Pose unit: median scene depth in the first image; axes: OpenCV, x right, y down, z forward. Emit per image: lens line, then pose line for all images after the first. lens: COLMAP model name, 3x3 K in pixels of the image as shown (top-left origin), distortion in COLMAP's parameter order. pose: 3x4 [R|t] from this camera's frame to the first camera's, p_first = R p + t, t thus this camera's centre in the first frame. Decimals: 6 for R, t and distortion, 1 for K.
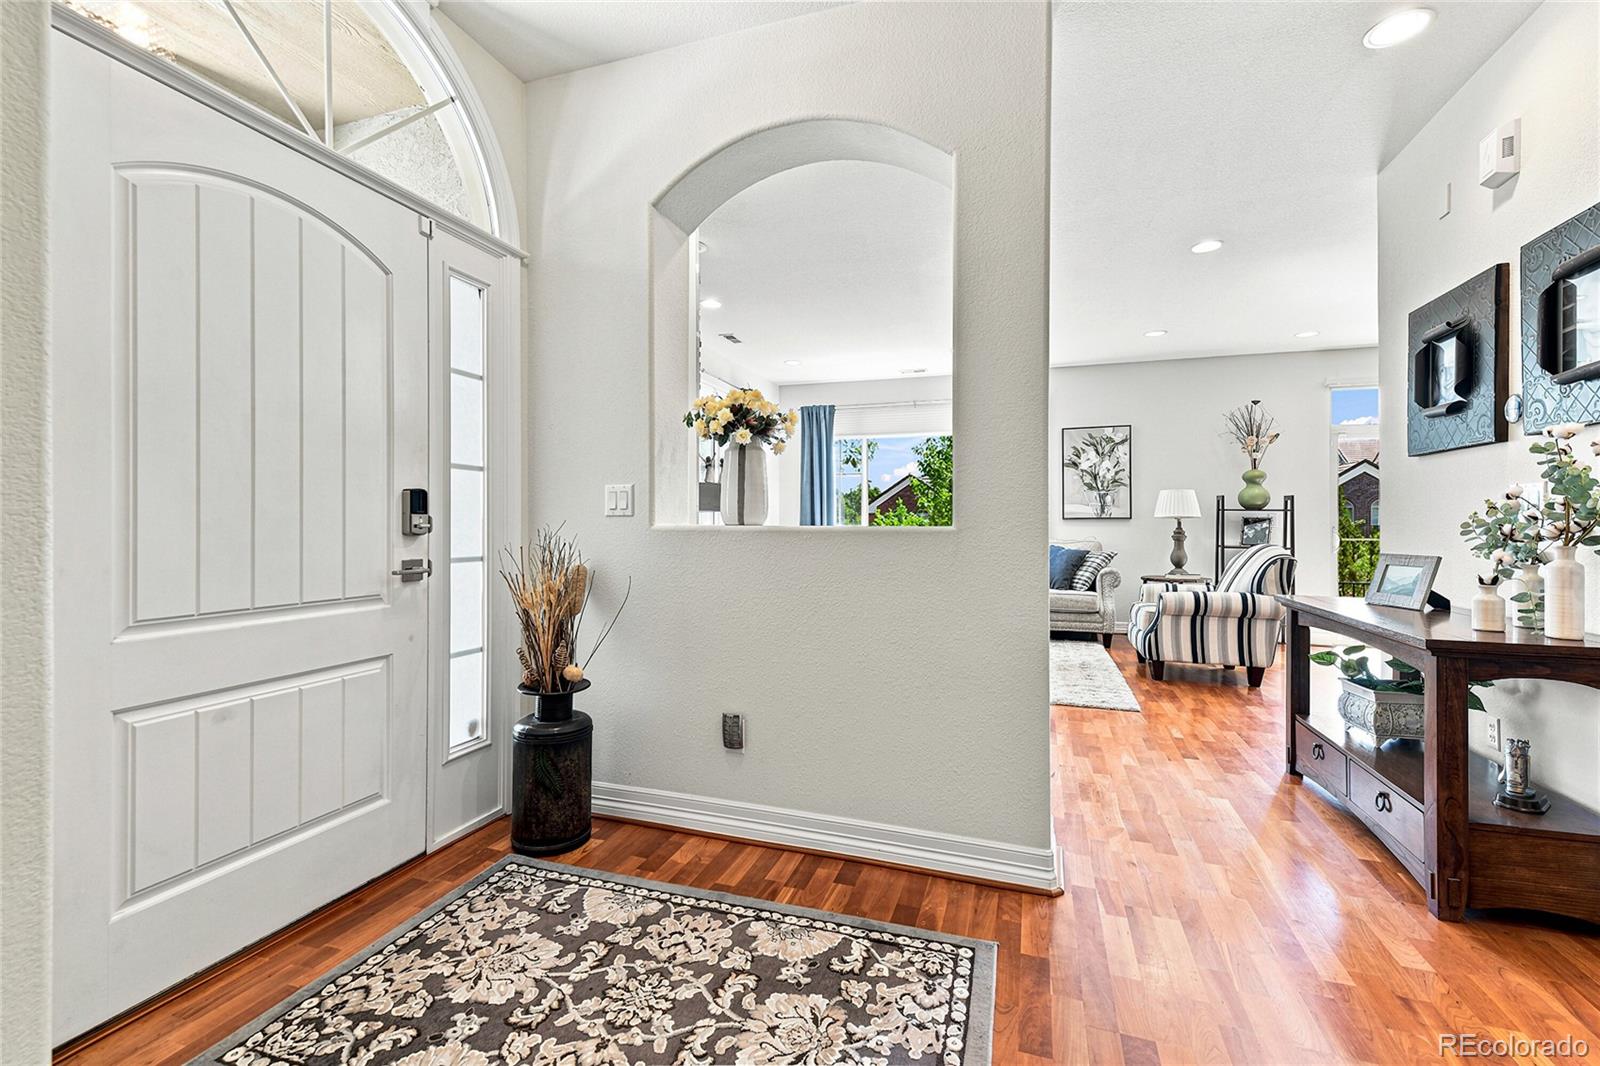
lens RADIAL K [[689.0, 0, 794.7], [0, 689.0, 527.0], [0, 0, 1]] dist [0.003203, -0.000521]
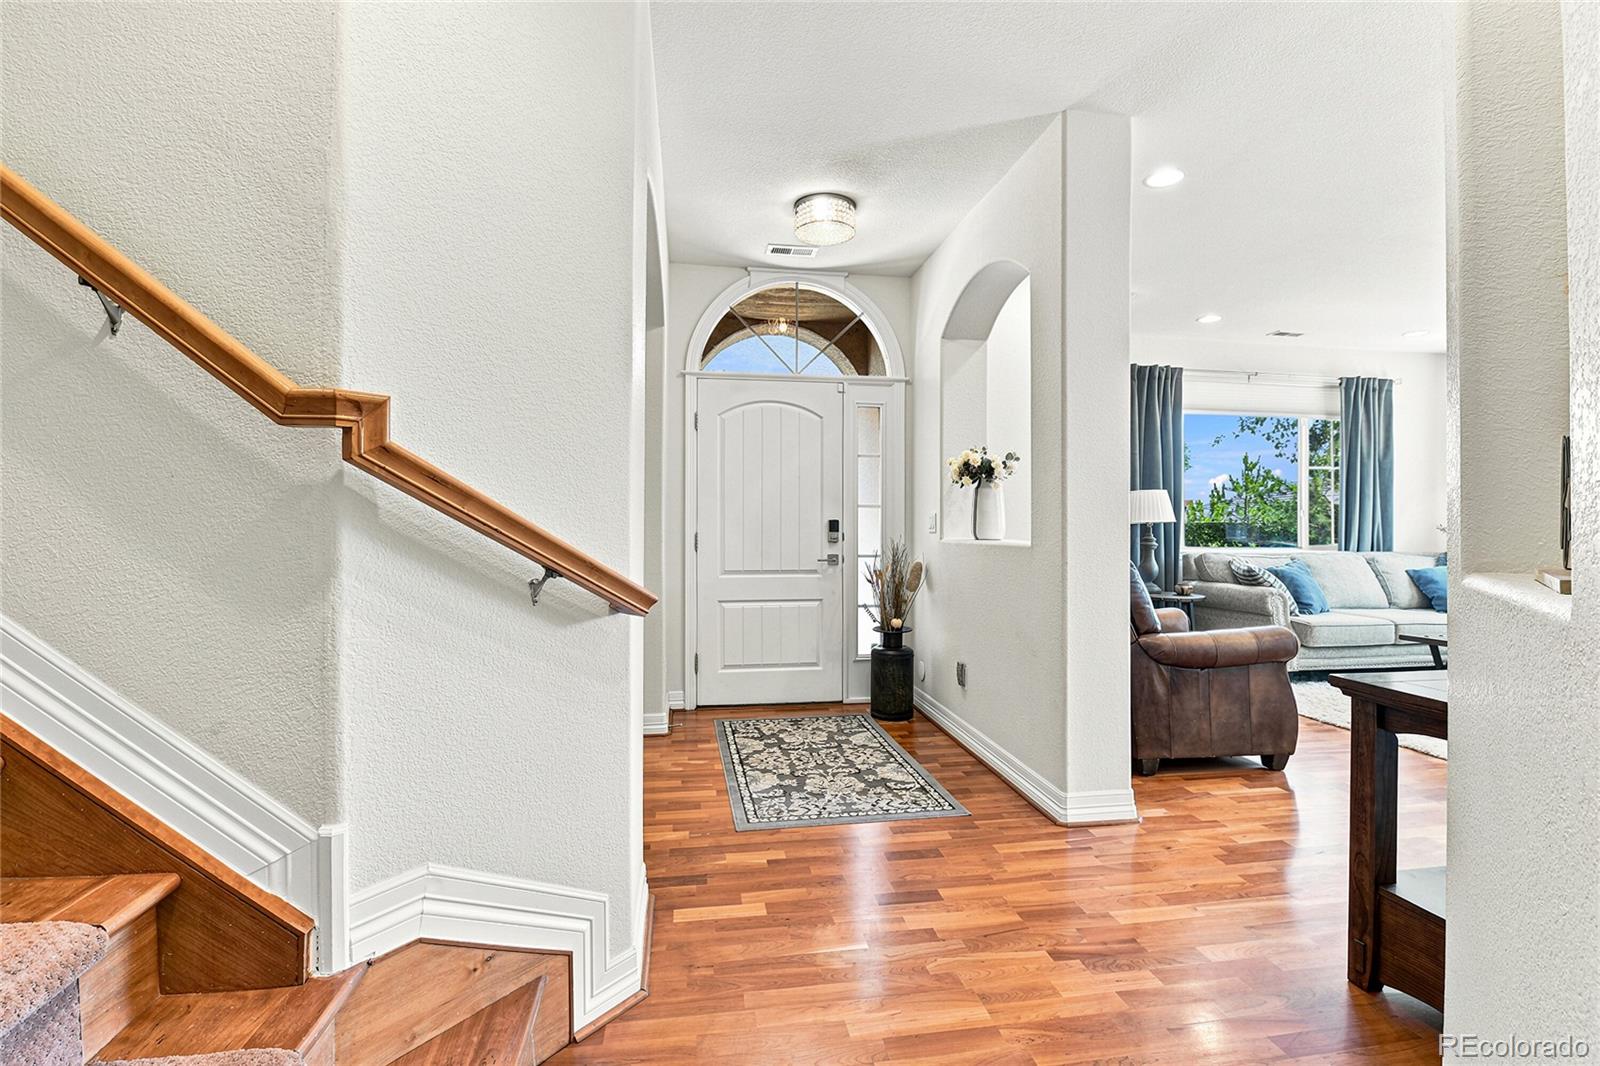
lens RADIAL K [[689.0, 0, 786.1], [0, 689.0, 526.5], [0, 0, 1]] dist [0.003203, -0.000521]
pose [[0.471019, 0.005024, -0.882109, 1.419778], [-0.005550, 0.999981, 0.002732, -0.048324], [0.882105, 0.003609, 0.471038, -0.102035]]
